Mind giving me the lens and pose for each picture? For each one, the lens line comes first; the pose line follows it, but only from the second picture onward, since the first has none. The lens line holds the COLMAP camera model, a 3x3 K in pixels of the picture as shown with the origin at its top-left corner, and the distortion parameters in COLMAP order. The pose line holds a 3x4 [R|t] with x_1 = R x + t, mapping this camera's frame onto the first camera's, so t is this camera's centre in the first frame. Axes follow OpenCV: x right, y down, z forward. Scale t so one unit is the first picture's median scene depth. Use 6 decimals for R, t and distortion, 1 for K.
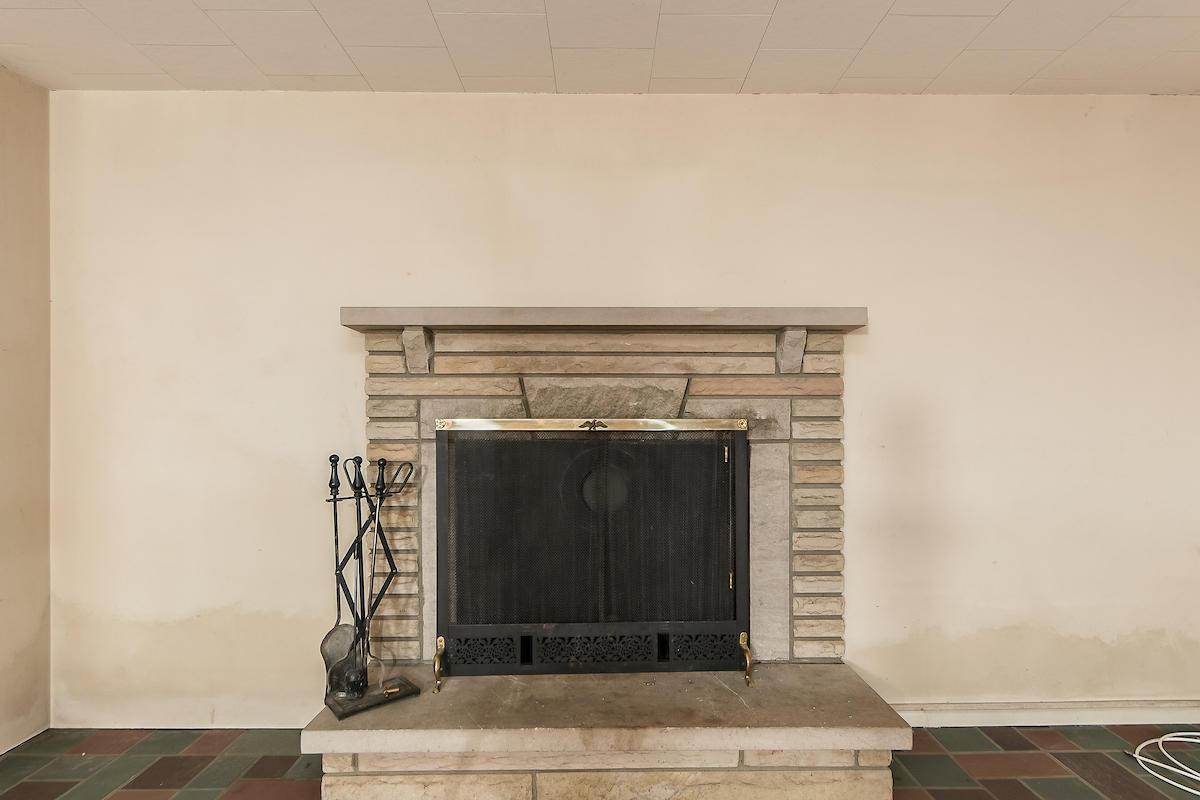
lens RADIAL K [[553.3, 0, 600.1], [0, 553.3, 398.1], [0, 0, 1]] dist [0.002600, 0.000153]
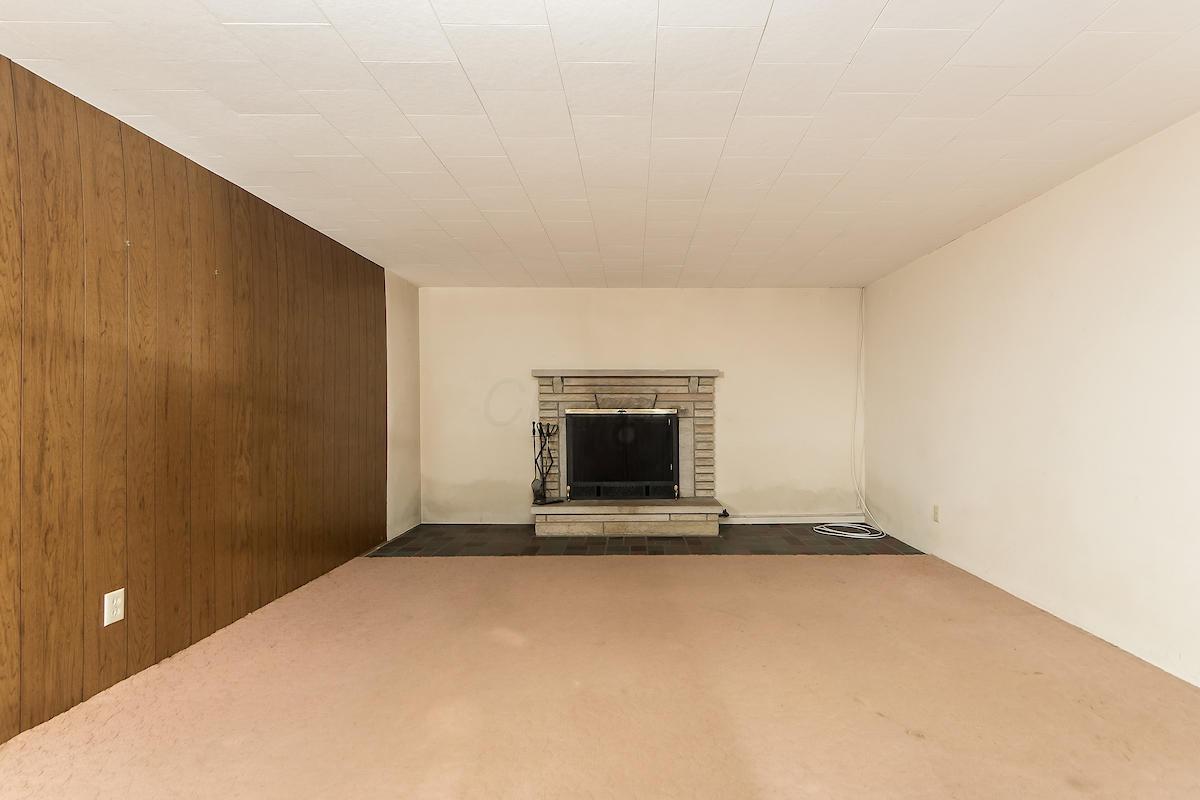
lens RADIAL K [[469.2, 0, 577.0], [0, 469.2, 388.2], [0, 0, 1]] dist [-0.002790, -0.000480]
pose [[0.993625, -0.006176, -0.112562, 0.030194], [0.005058, 0.999935, -0.010219, -0.046492], [0.112618, 0.009584, 0.993592, -1.375470]]
